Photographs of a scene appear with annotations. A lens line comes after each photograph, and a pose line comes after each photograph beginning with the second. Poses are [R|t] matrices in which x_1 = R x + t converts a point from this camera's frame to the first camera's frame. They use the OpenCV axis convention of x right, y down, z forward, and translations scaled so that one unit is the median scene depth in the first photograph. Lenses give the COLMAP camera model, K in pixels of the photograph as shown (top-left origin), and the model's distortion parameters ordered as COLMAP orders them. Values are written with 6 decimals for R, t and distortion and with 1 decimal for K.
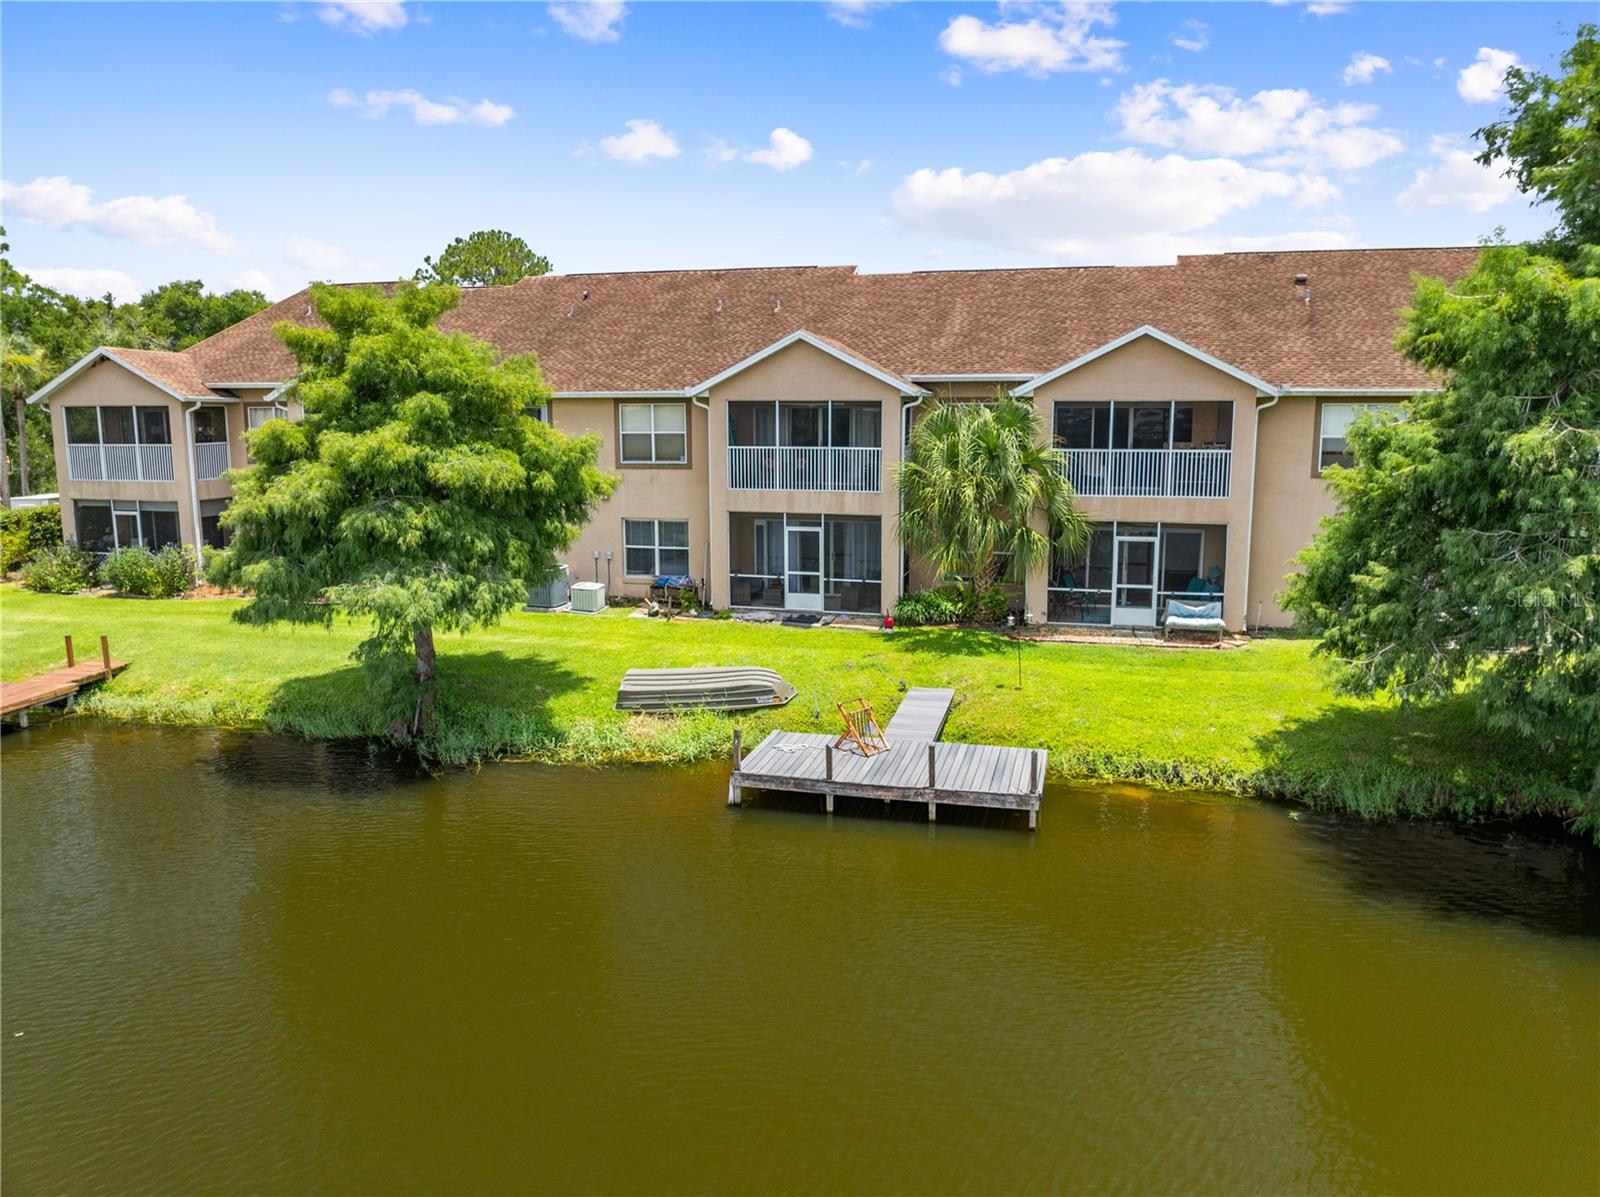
lens RADIAL K [[1124.8, 0, 799.9], [0, 1124.8, 601.3], [0, 0, 1]] dist [-0.043528, 0.014672]
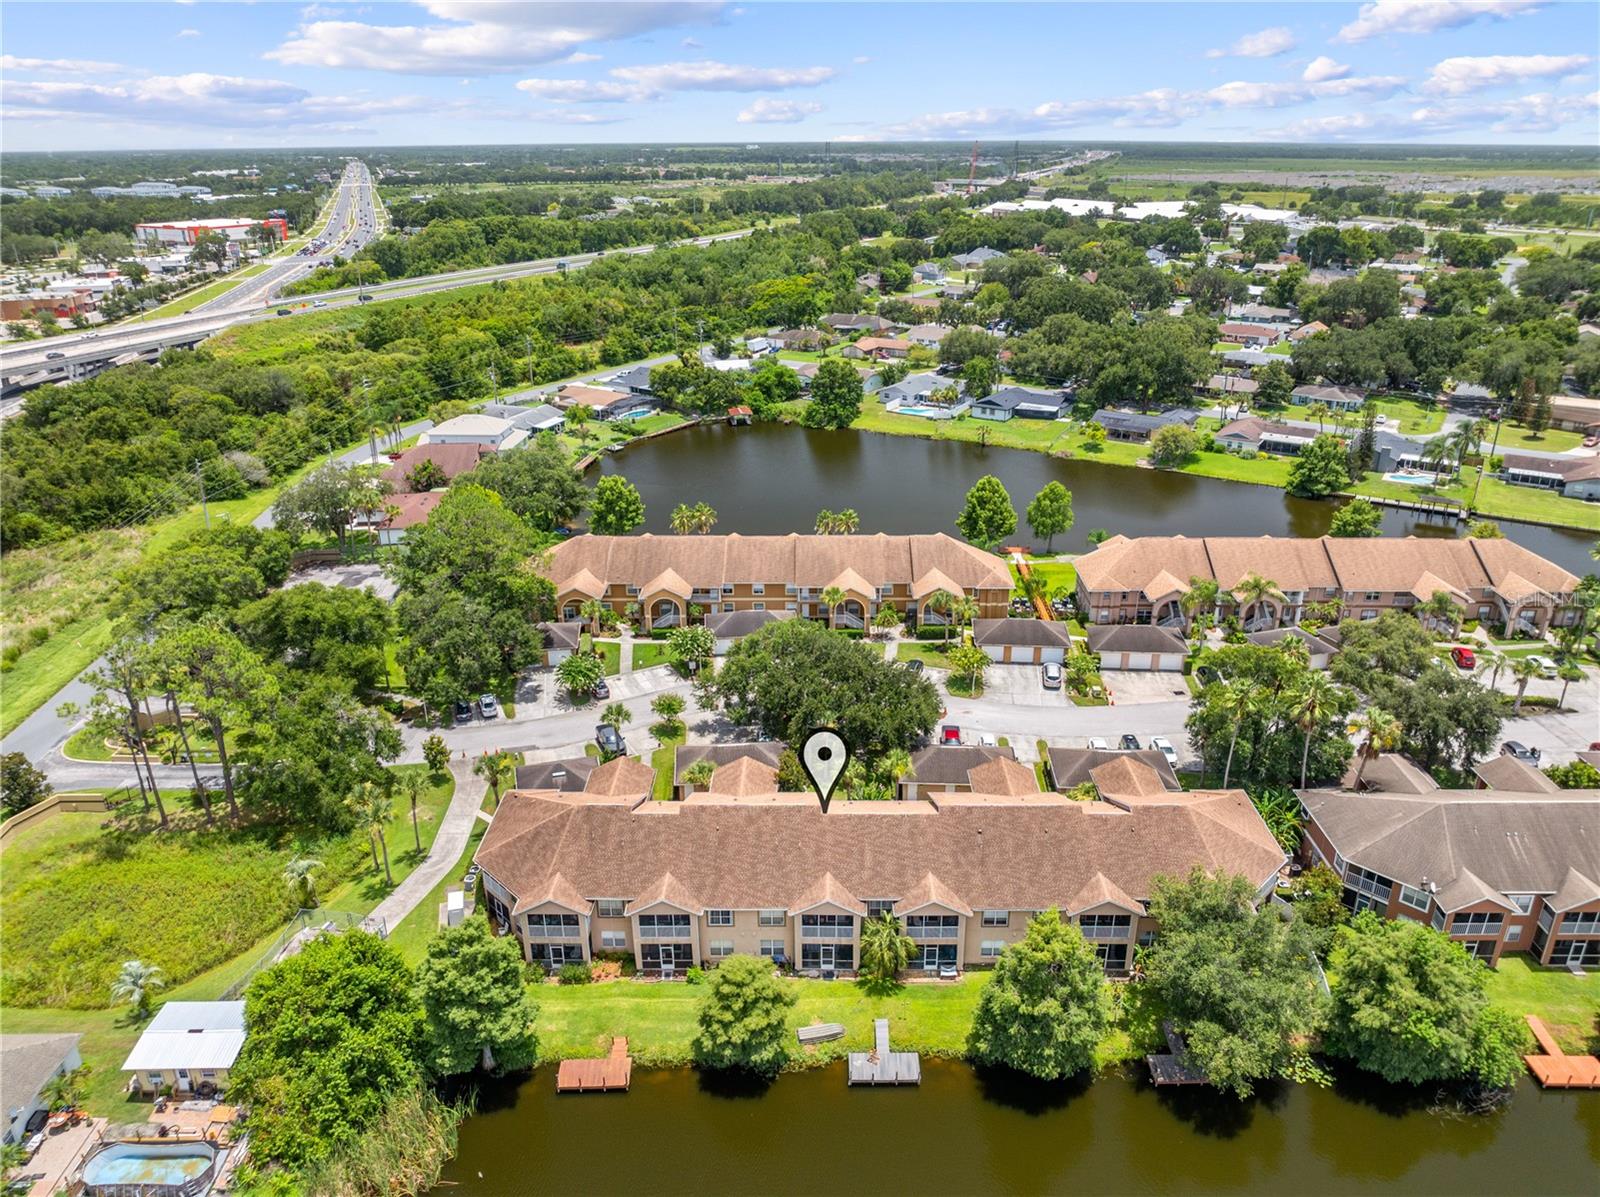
lens RADIAL K [[1124.8, 0, 806.5], [0, 1124.8, 592.5], [0, 0, 1]] dist [-0.043528, 0.014672]
pose [[0.969066, -0.094036, 0.228183, -0.745164], [0.042072, 0.973977, 0.222708, -1.914554], [-0.243188, -0.206219, 0.947805, -1.912678]]
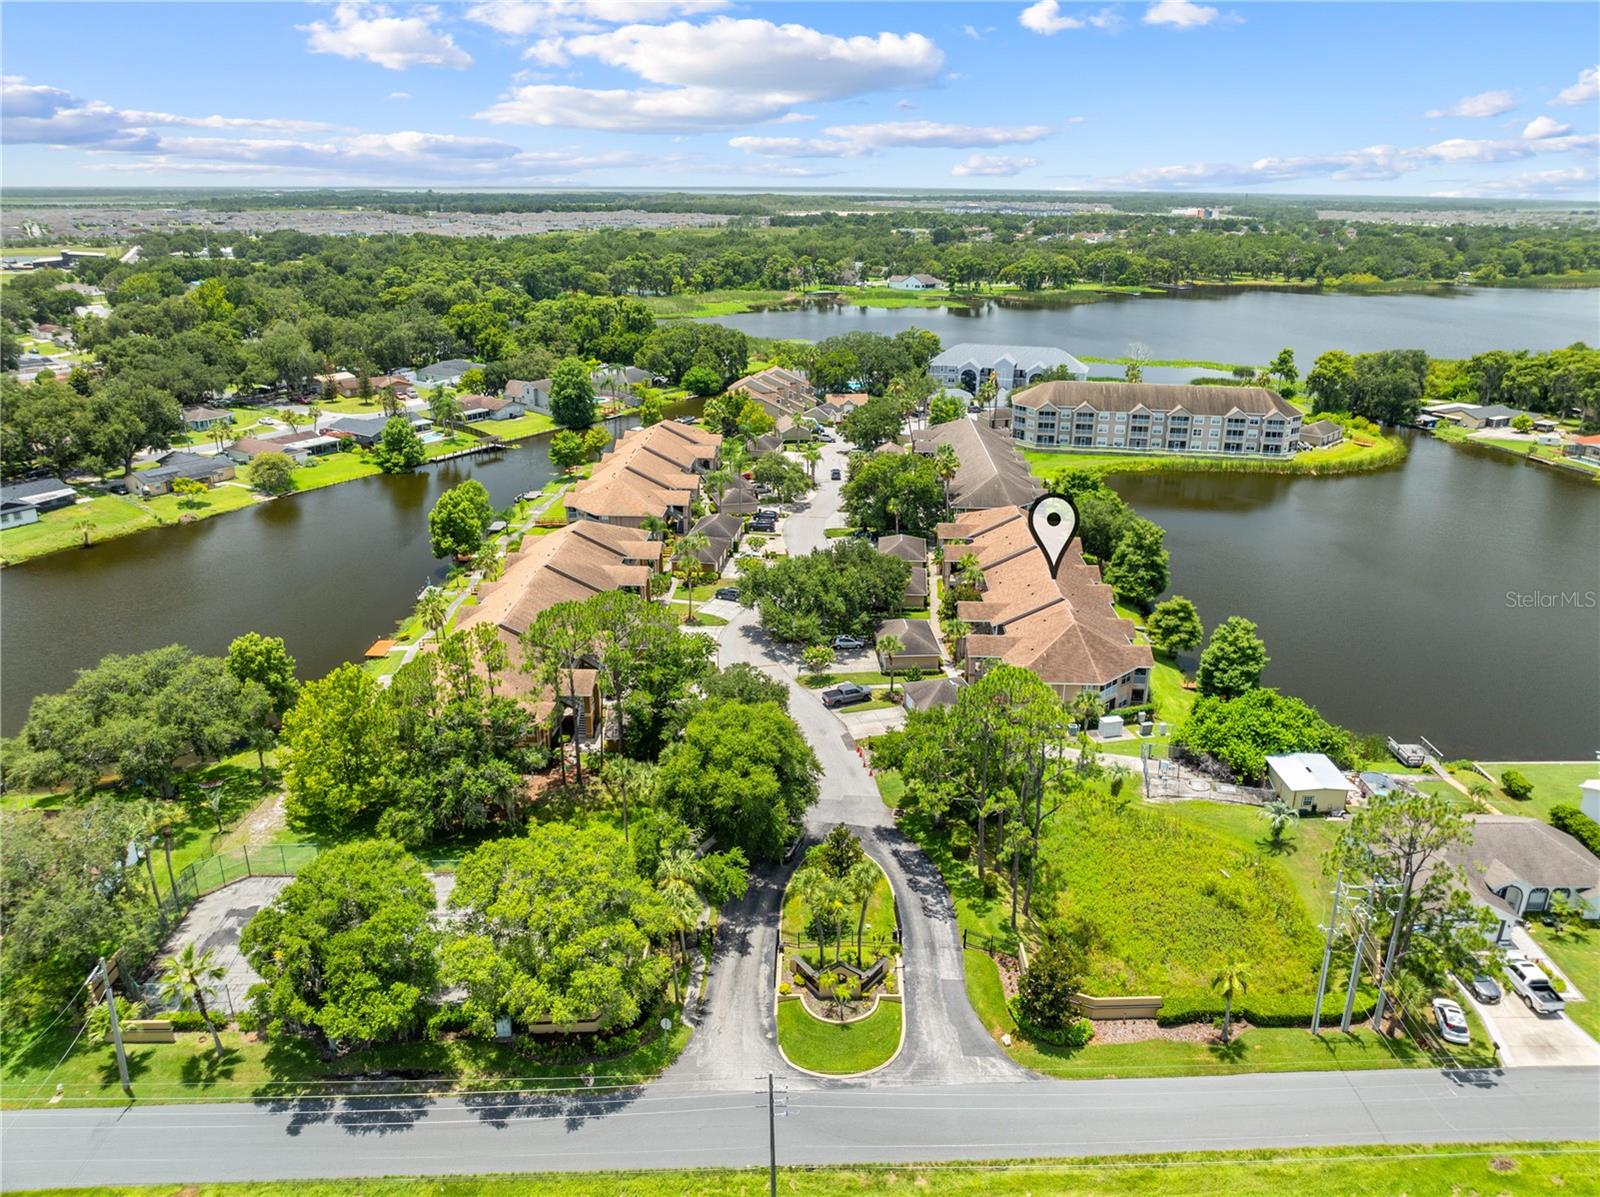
lens RADIAL K [[1124.8, 0, 805.8], [0, 1124.8, 592.3], [0, 0, 1]] dist [-0.043528, 0.014672]
pose [[-0.220395, -0.330446, 0.917732, -5.076976], [0.156657, 0.916662, 0.367682, -2.643655], [-0.962748, 0.224805, -0.150261, 3.510081]]
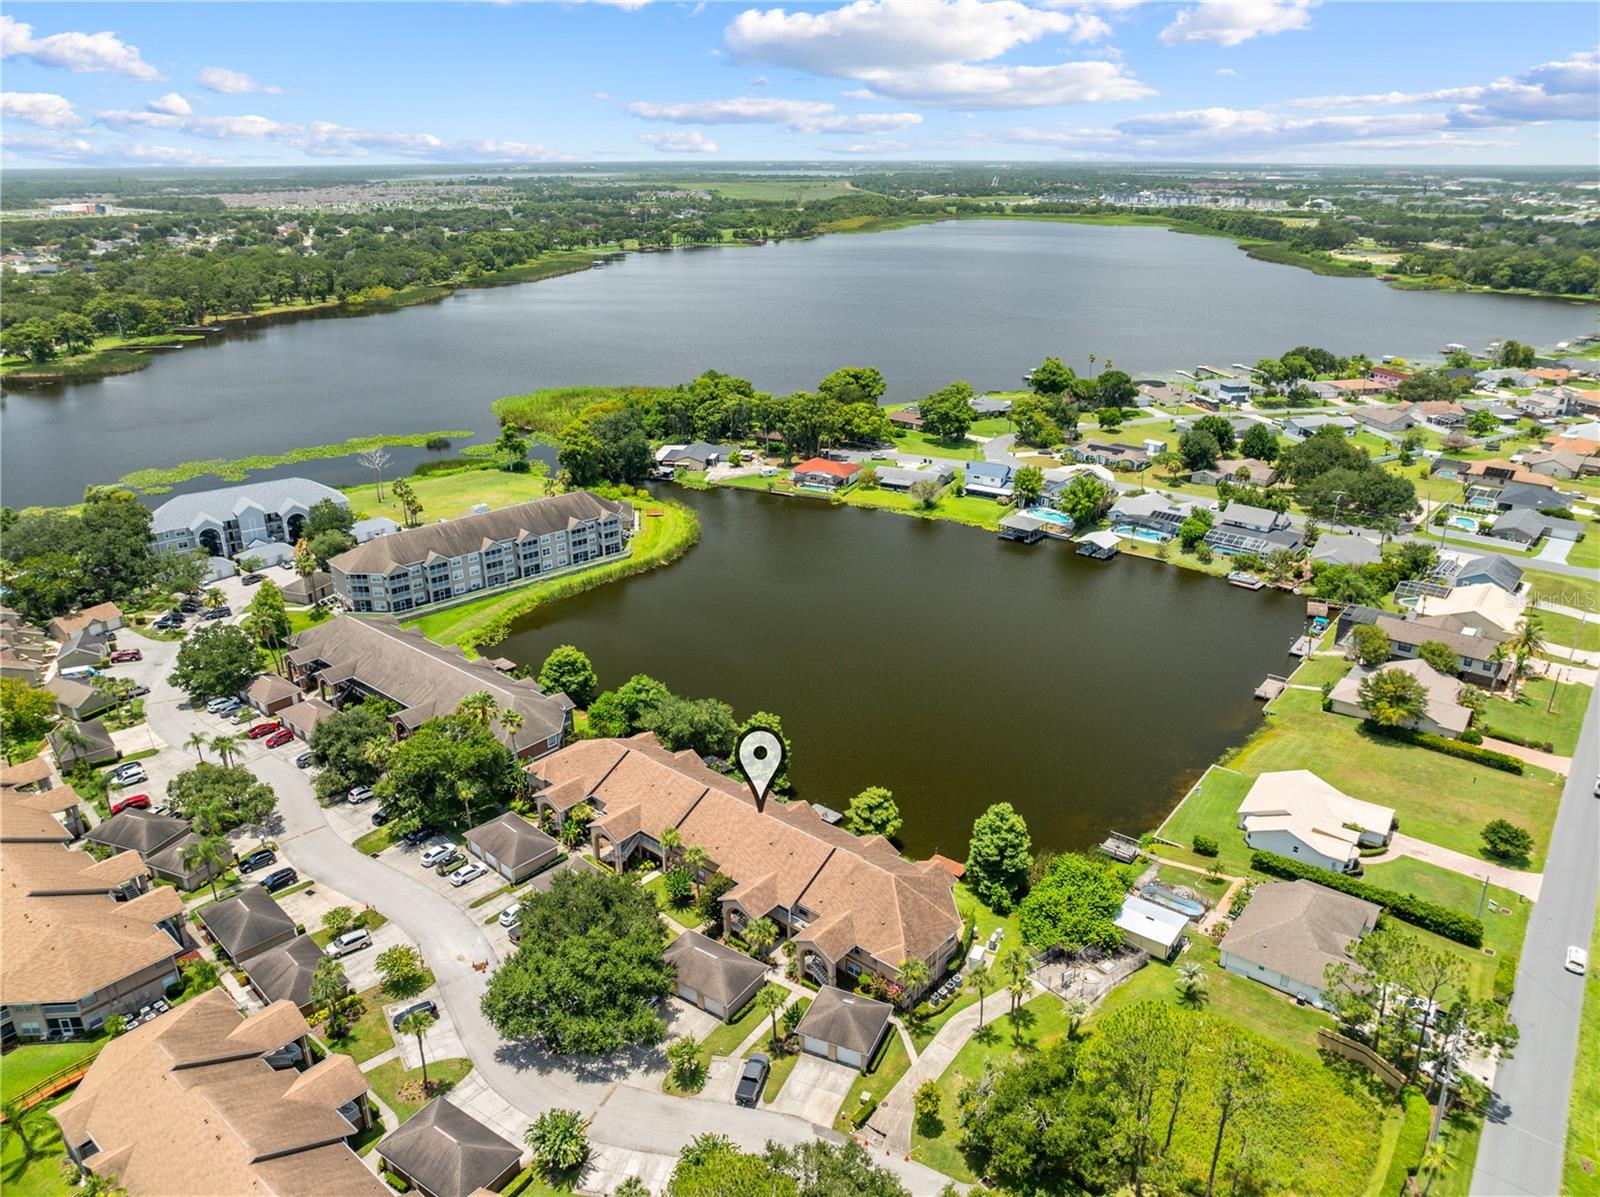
lens RADIAL K [[1124.8, 0, 806.1], [0, 1124.8, 593.2], [0, 0, 1]] dist [-0.043528, 0.014672]
pose [[-0.902738, -0.148085, 0.403900, -2.199307], [0.080857, 0.863744, 0.497402, -4.090623], [-0.422524, 0.481682, -0.767761, 5.023941]]
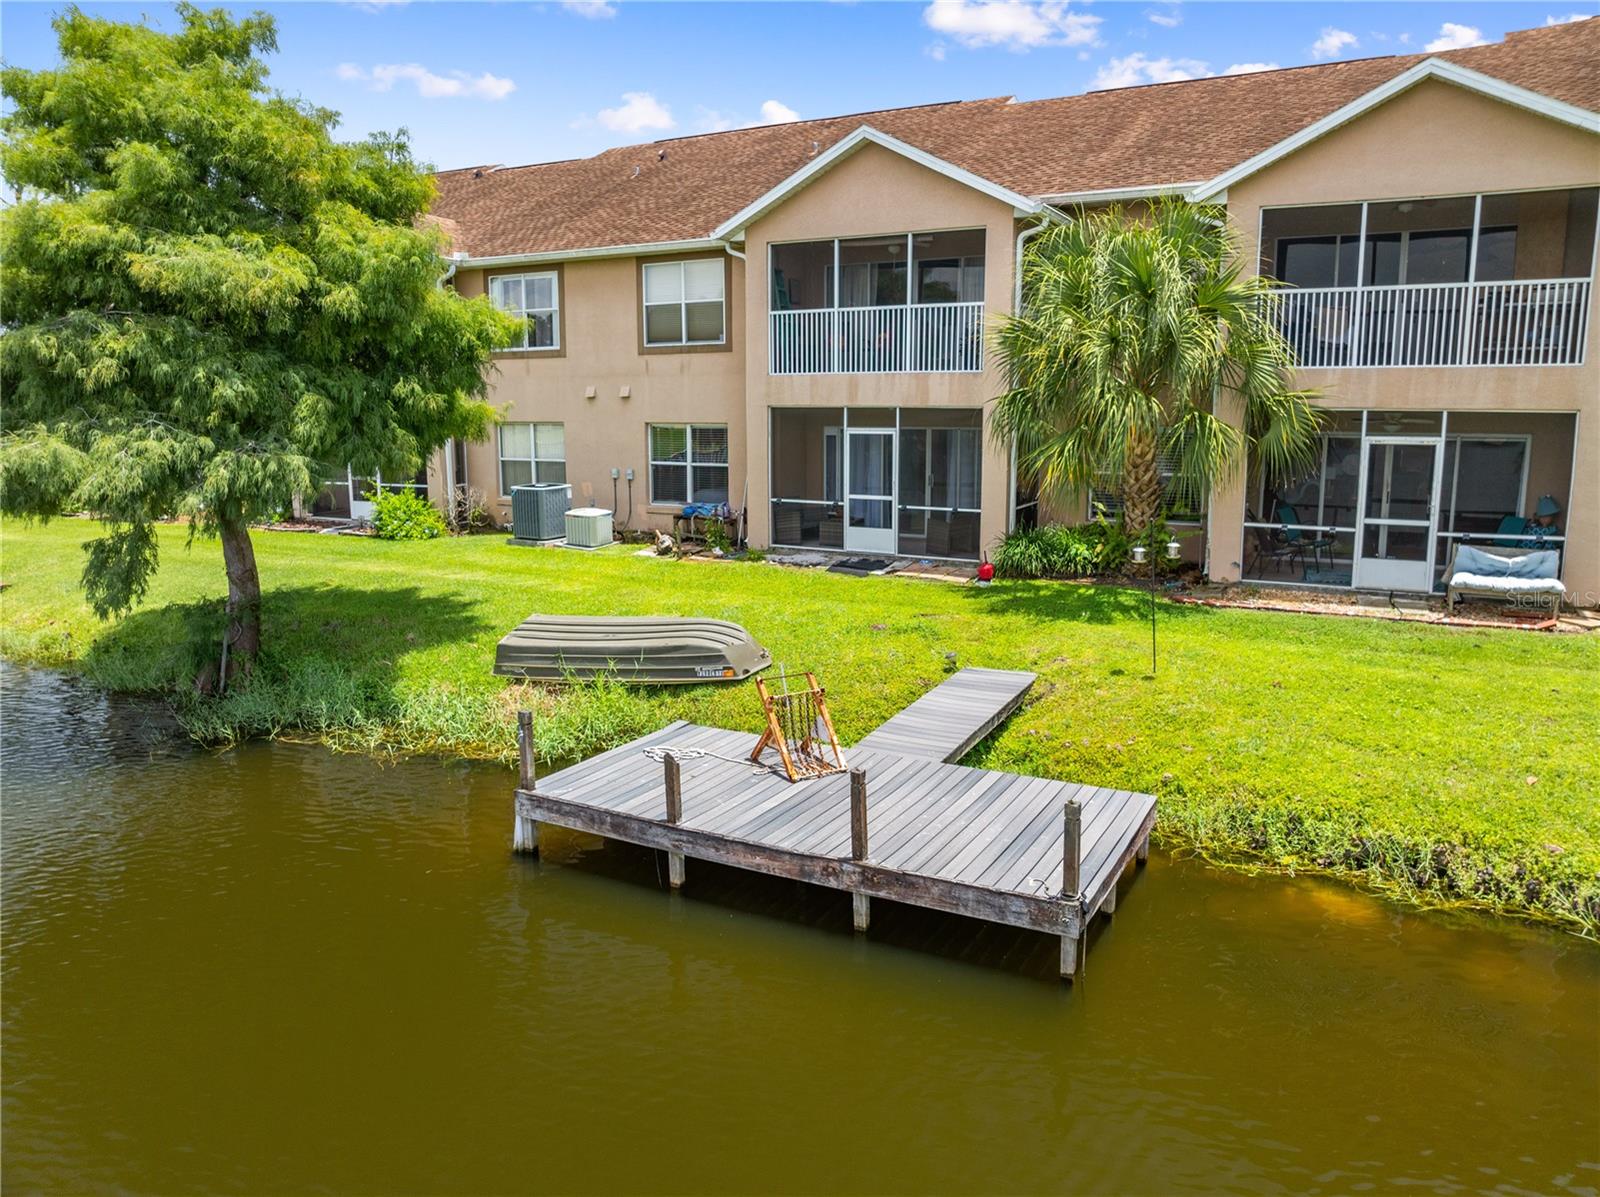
lens RADIAL K [[1124.8, 0, 811.7], [0, 1124.8, 600.1], [0, 0, 1]] dist [-0.043528, 0.014672]
pose [[0.973011, 0.042589, -0.226793, 0.141060], [-0.042652, 0.999079, 0.004624, 0.039500], [0.226781, 0.005174, 0.973932, 0.380514]]
